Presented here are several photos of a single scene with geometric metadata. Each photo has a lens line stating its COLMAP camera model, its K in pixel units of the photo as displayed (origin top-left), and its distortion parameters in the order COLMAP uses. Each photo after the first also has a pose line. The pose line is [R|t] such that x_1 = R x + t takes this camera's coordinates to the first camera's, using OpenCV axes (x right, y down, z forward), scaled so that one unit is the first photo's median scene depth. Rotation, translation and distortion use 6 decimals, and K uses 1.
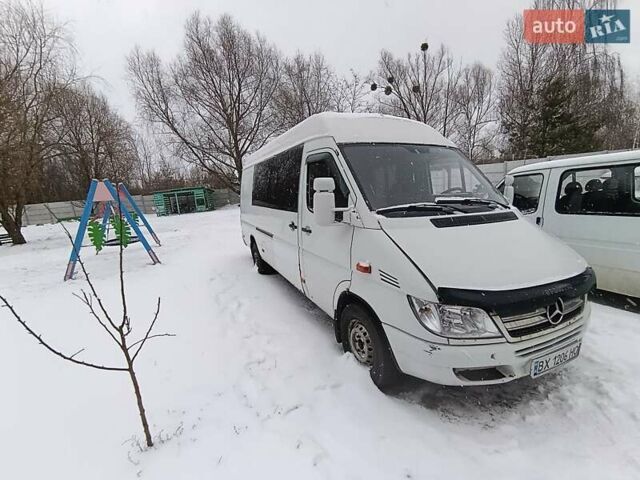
lens RADIAL K [[285.4, 0, 317.9], [0, 285.4, 237.8], [0, 0, 1]] dist [0.005025, 0.001467]
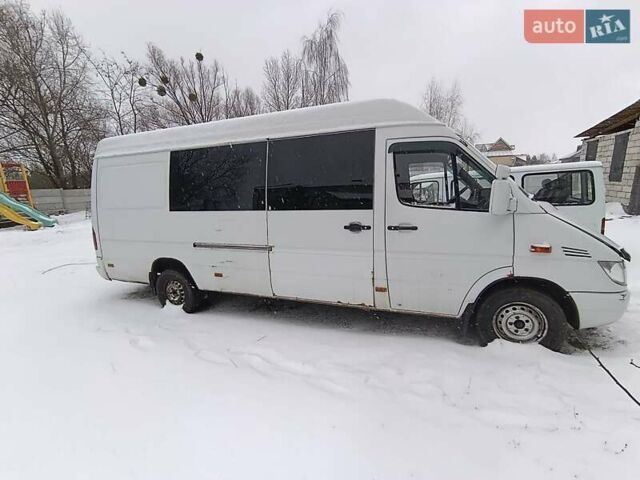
lens RADIAL K [[285.4, 0, 318.5], [0, 285.4, 240.6], [0, 0, 1]] dist [0.005025, 0.001467]
pose [[0.712500, -0.097671, 0.694841, -0.773900], [0.121558, 0.992473, 0.014860, -0.029913], [-0.691063, 0.073876, 0.719010, 0.515412]]
